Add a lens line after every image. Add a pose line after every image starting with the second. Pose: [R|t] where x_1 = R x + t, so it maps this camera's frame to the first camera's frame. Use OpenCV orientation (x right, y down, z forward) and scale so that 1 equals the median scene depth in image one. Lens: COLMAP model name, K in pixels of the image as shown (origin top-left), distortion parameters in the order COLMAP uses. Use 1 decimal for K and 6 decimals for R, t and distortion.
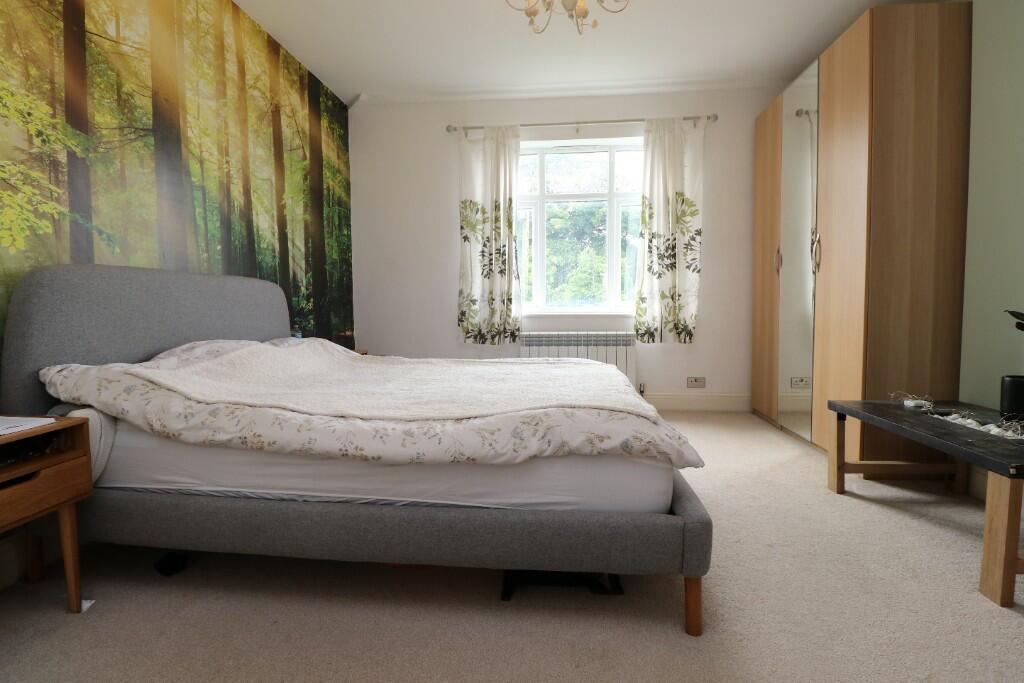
lens RADIAL K [[508.8, 0, 512.0], [0, 508.8, 341.5], [0, 0, 1]] dist [0.002642, -0.014859]
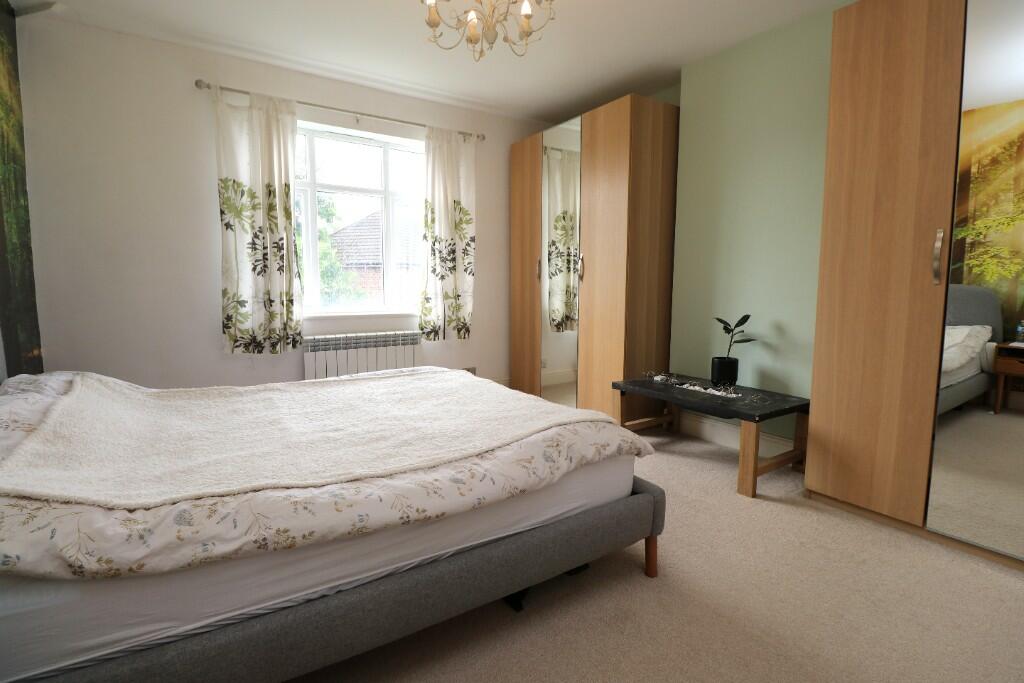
lens RADIAL K [[508.8, 0, 512.0], [0, 508.8, 341.5], [0, 0, 1]] dist [0.002642, -0.014859]
pose [[0.764417, -0.064856, 0.641451, -0.291495], [0.034005, 0.997598, 0.060342, -0.054332], [-0.643824, -0.024314, 0.764787, 0.085169]]
